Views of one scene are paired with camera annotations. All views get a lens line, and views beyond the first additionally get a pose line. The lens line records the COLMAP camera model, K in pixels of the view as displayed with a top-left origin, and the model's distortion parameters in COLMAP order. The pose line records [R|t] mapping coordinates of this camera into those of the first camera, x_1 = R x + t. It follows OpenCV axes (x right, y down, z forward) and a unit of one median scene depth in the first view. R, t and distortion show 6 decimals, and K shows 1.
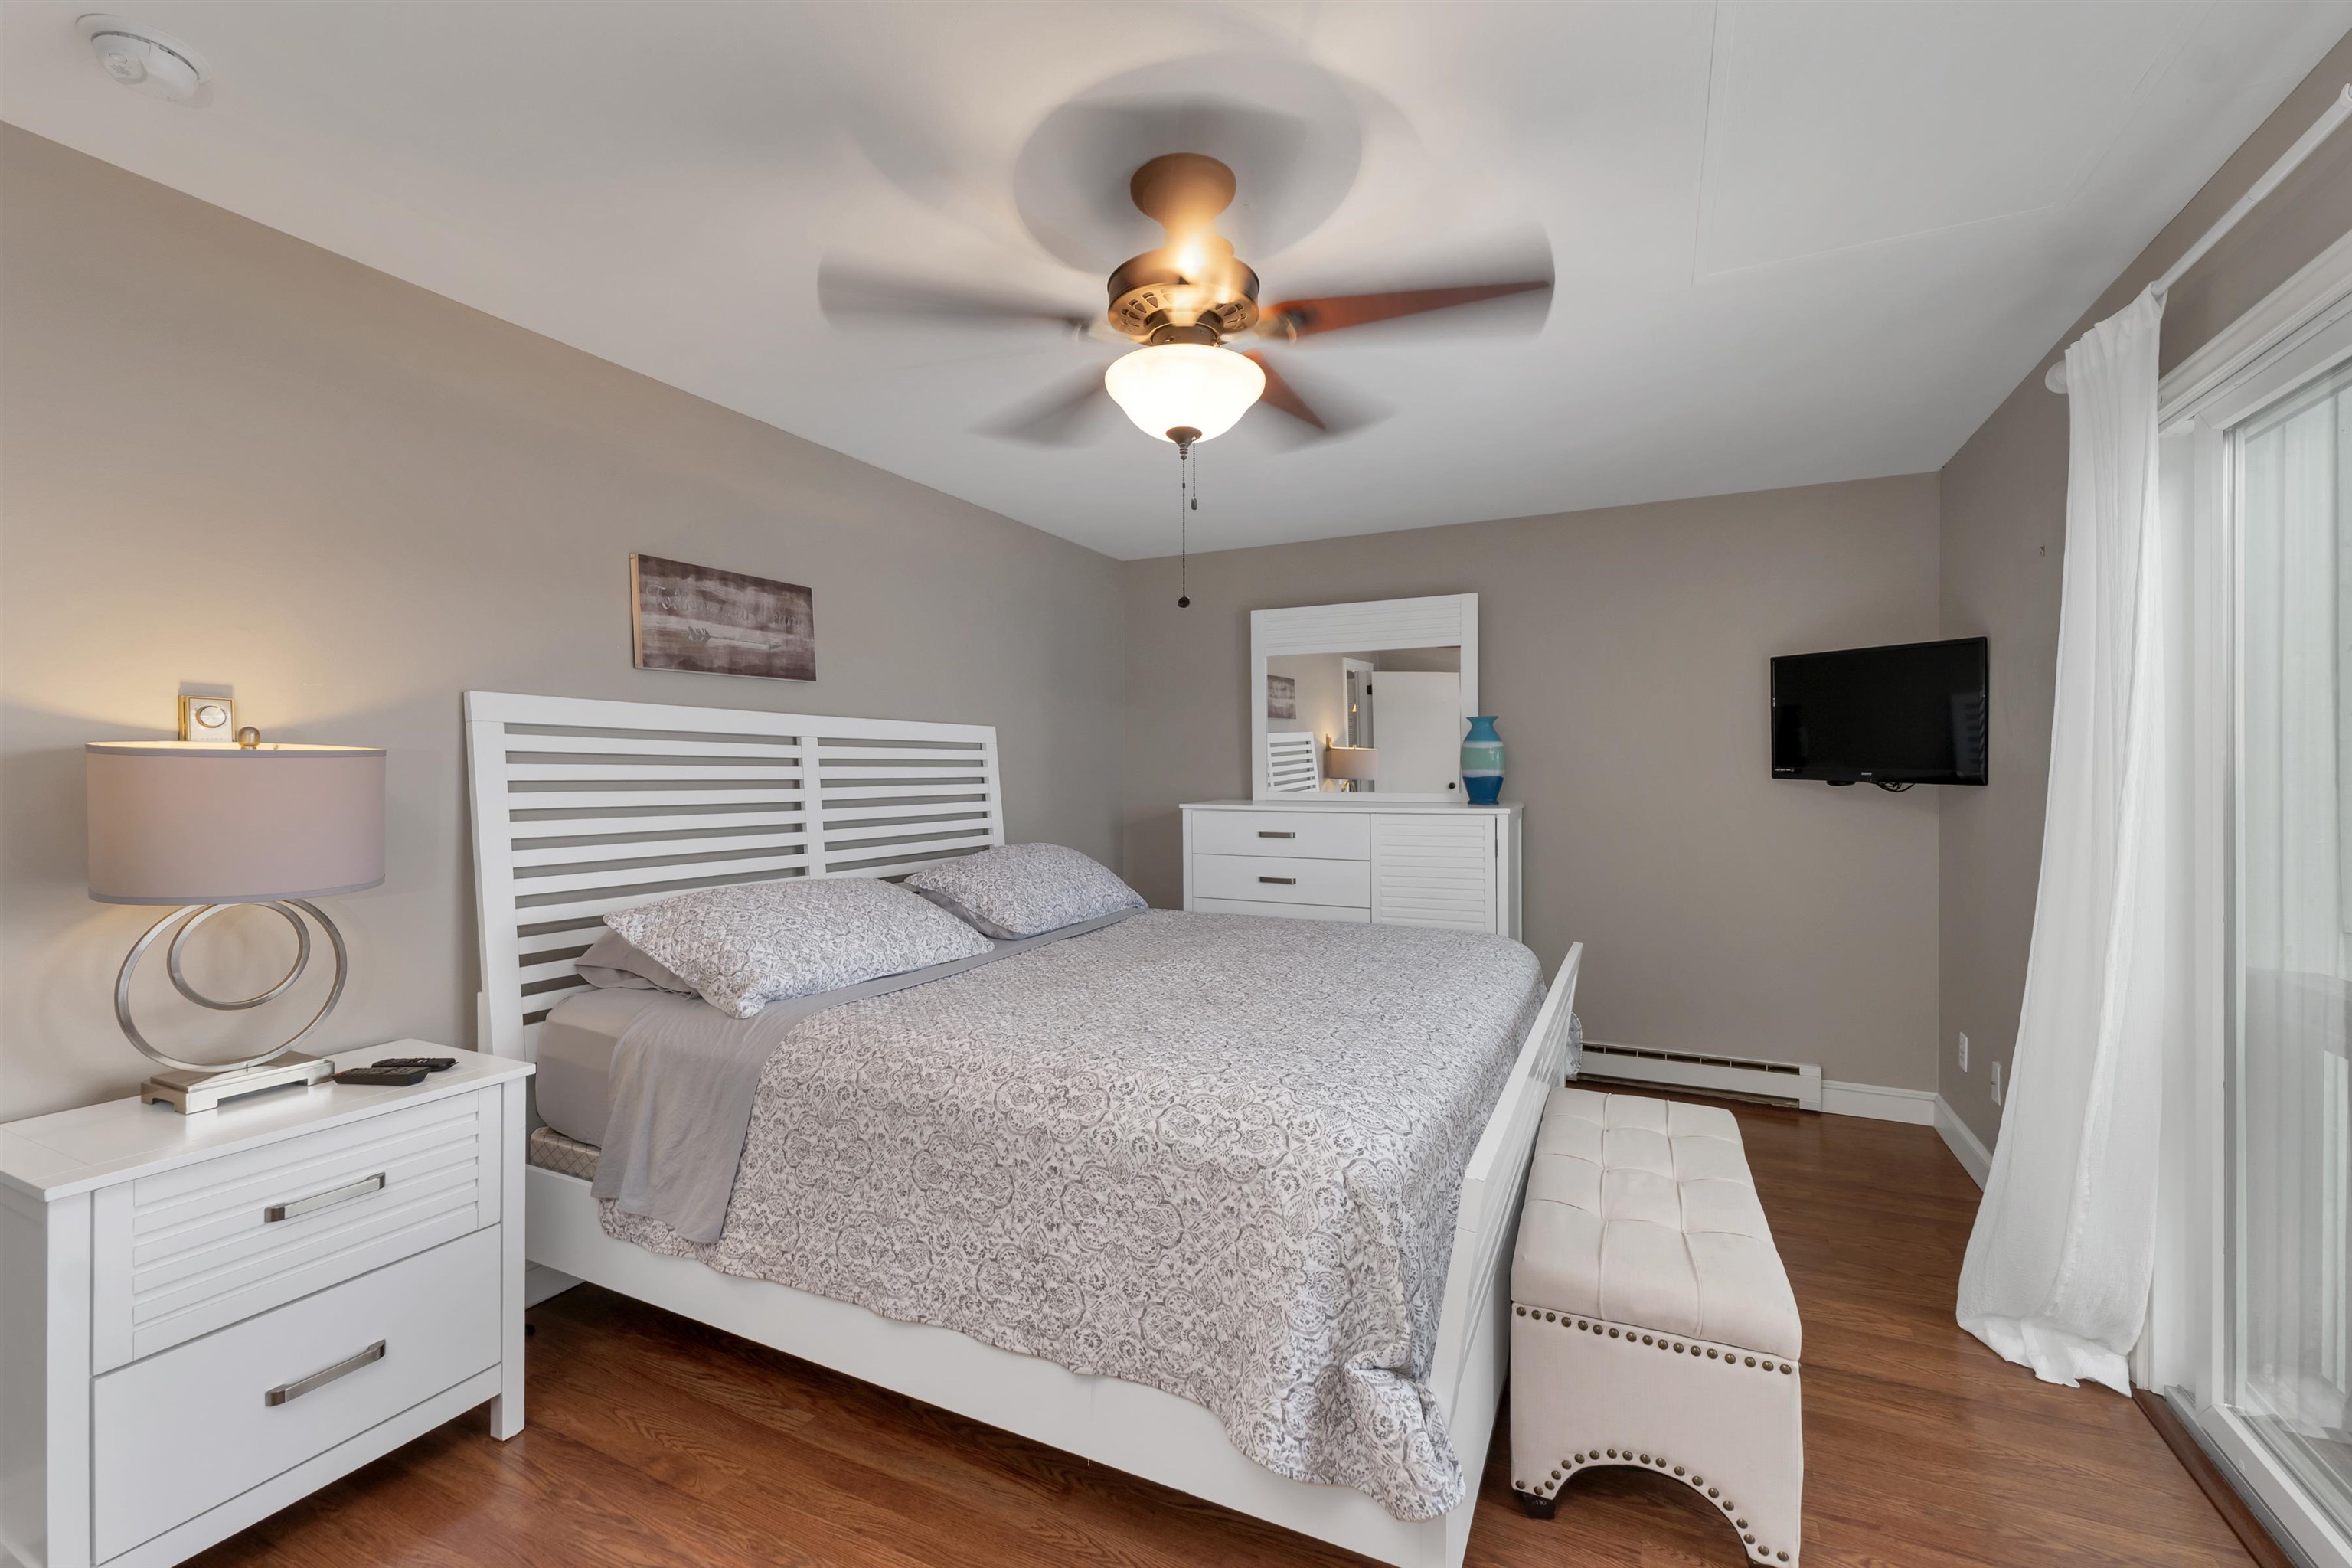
lens RADIAL K [[980.9, 0, 1176.0], [0, 980.9, 784.0], [0, 0, 1]] dist [0.000568, -0.000024]
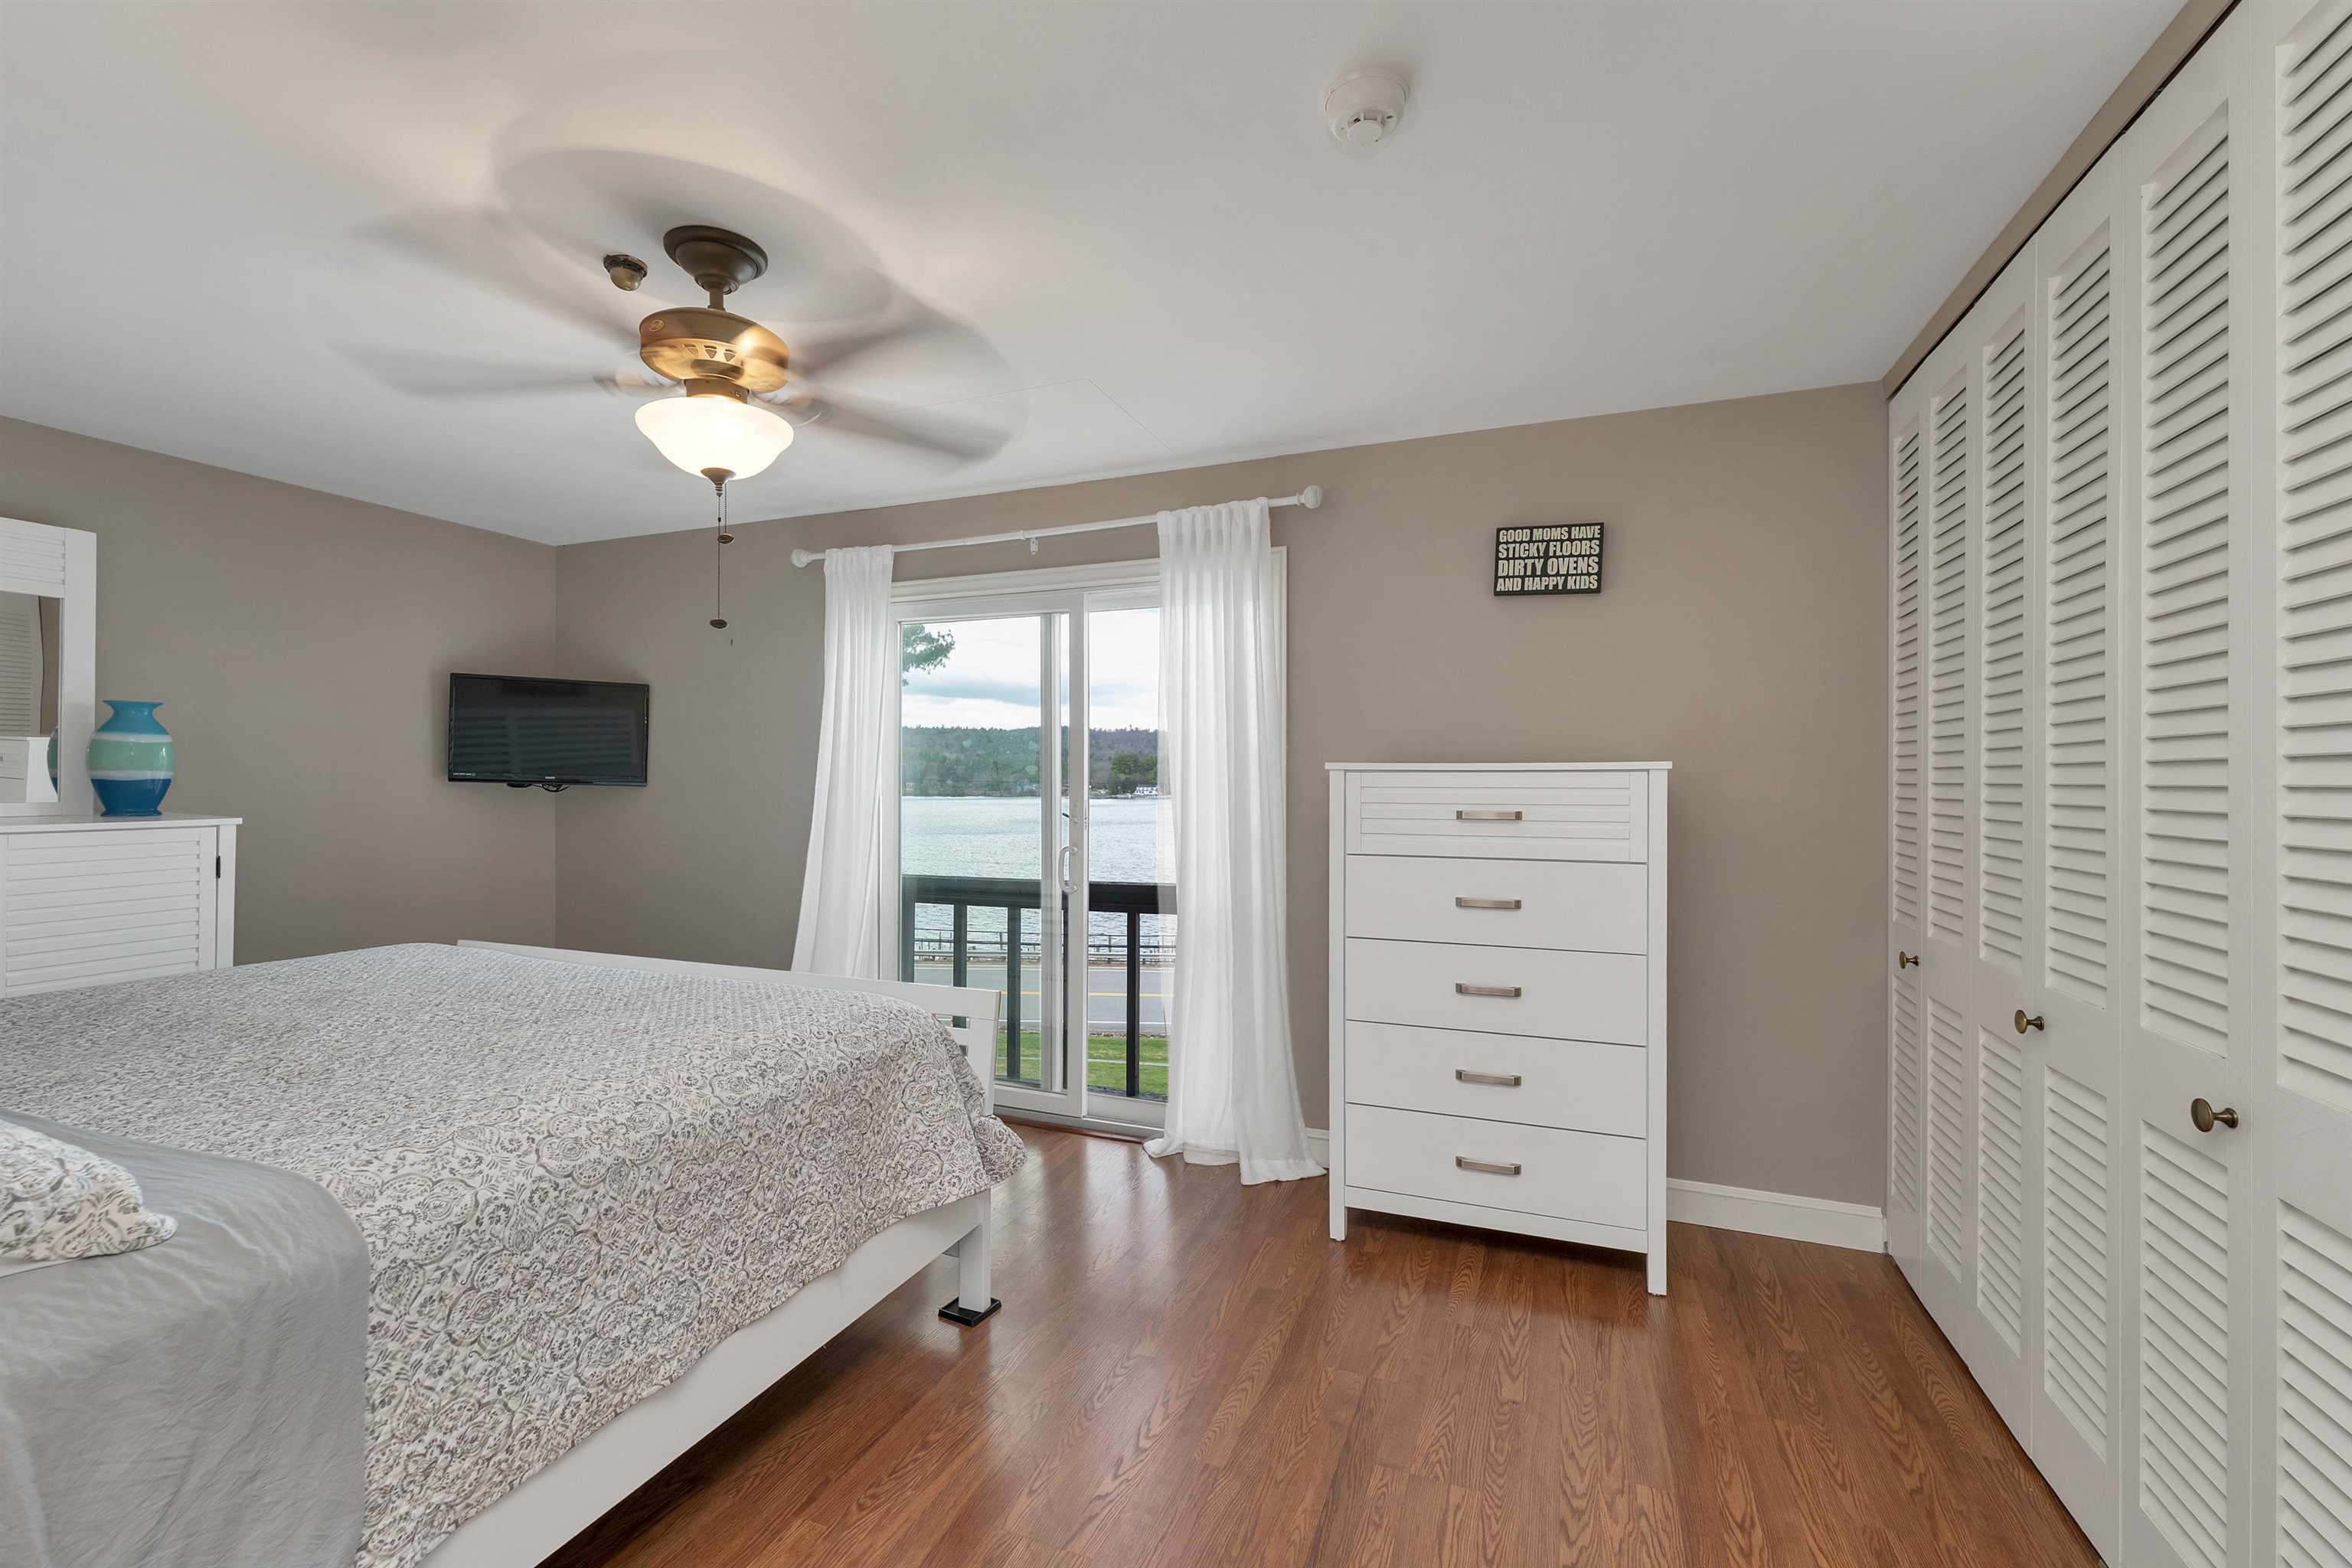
lens RADIAL K [[977.6, 0, 1160.4], [0, 977.6, 781.8], [0, 0, 1]] dist [0.000156, -0.000086]
pose [[-0.062454, -0.002152, 0.998046, -1.155958], [0.006766, 0.999974, 0.002579, -0.005023], [-0.998025, 0.006914, -0.062438, 0.577711]]
